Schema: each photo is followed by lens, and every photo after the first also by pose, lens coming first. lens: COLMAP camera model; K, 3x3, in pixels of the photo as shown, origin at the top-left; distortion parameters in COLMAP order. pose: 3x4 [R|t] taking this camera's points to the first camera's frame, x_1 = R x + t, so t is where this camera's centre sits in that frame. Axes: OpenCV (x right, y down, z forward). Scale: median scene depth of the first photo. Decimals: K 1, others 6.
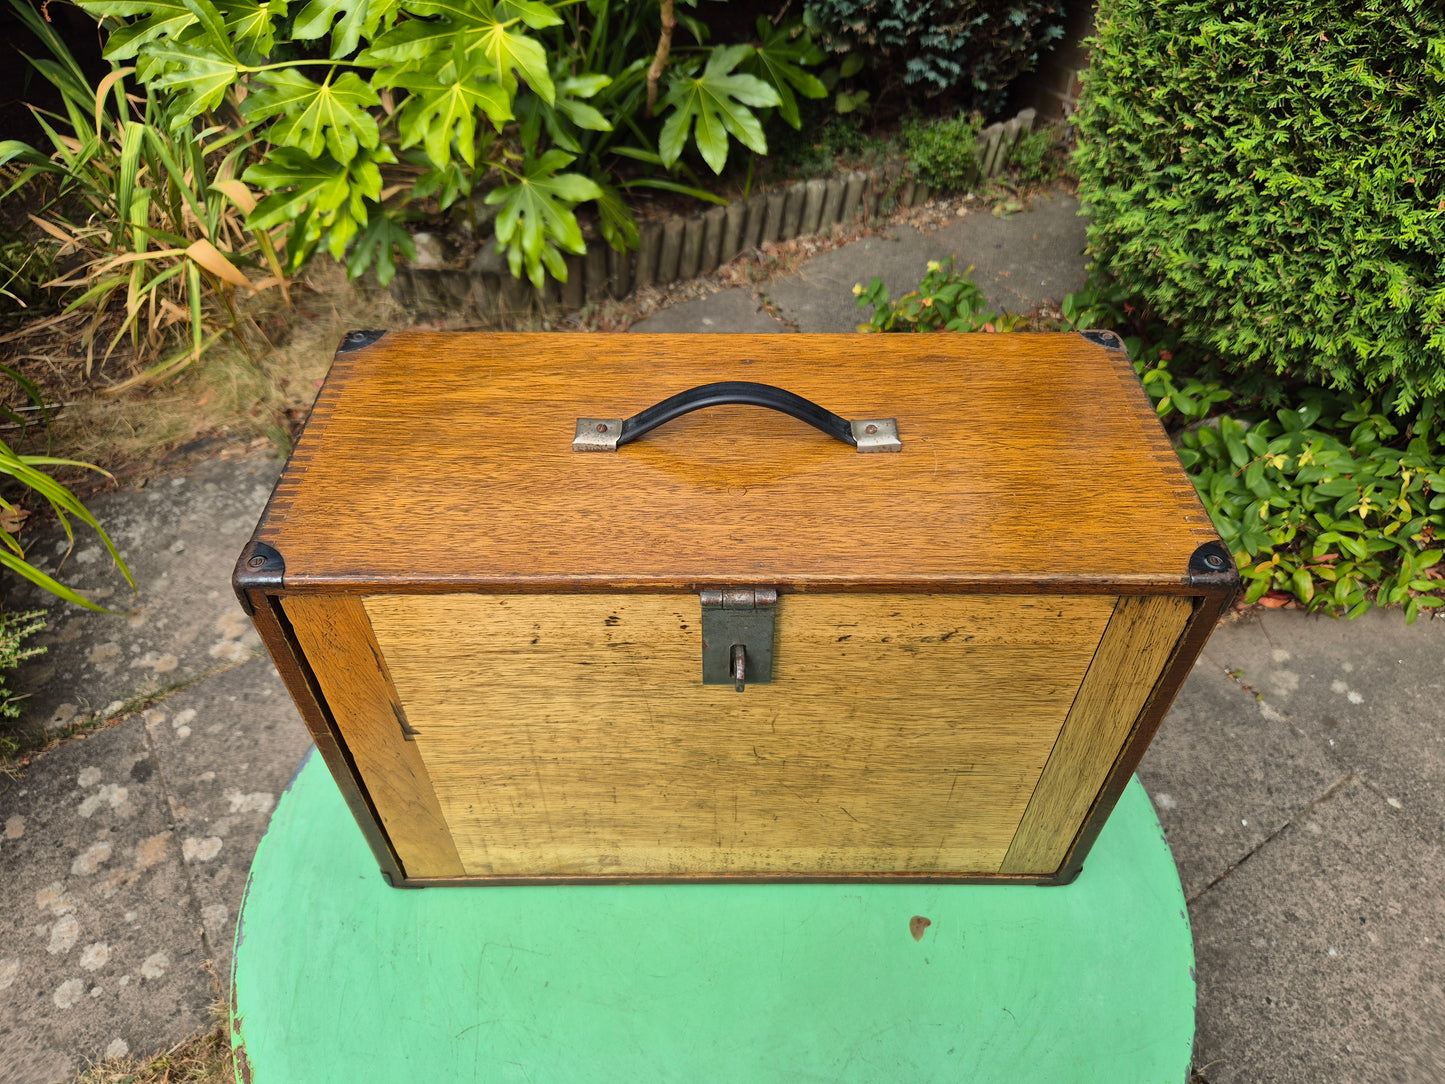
lens RADIAL K [[995.6, 0, 719.5], [0, 995.6, 533.2], [0, 0, 1]] dist [0.045458, -0.042627]
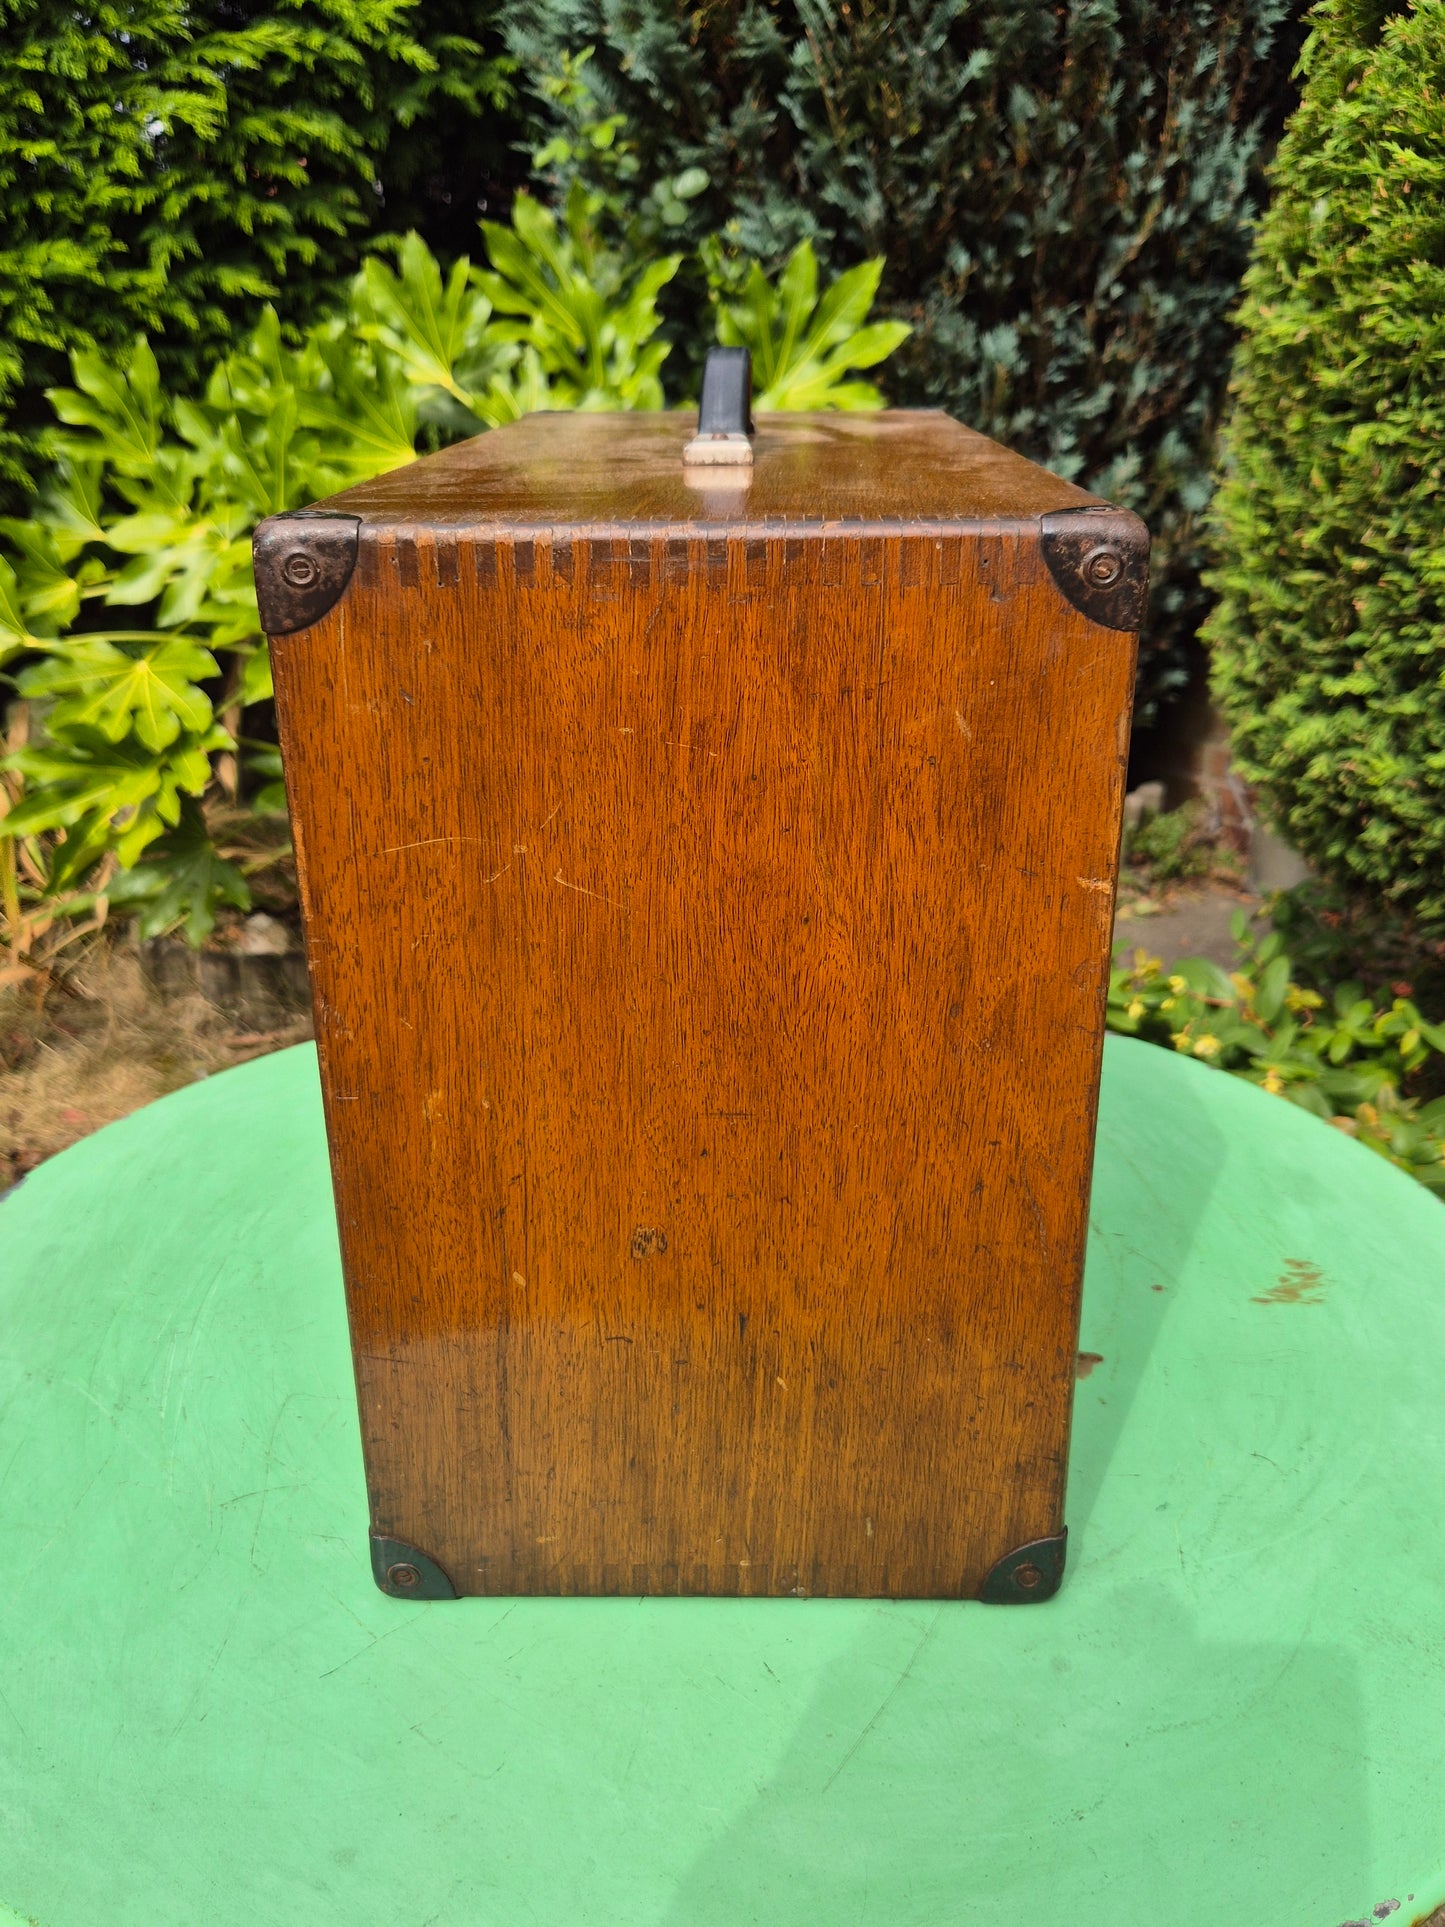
lens RADIAL K [[1617.7, 0, 734.8], [0, 1617.7, 980.2], [0, 0, 1]] dist [0.023023, -0.009126]
pose [[0.999724, -0.017263, 0.015919, -0.001552], [0.022163, 0.917694, -0.396670, 0.312692], [-0.007762, 0.396914, 0.917823, 0.058665]]
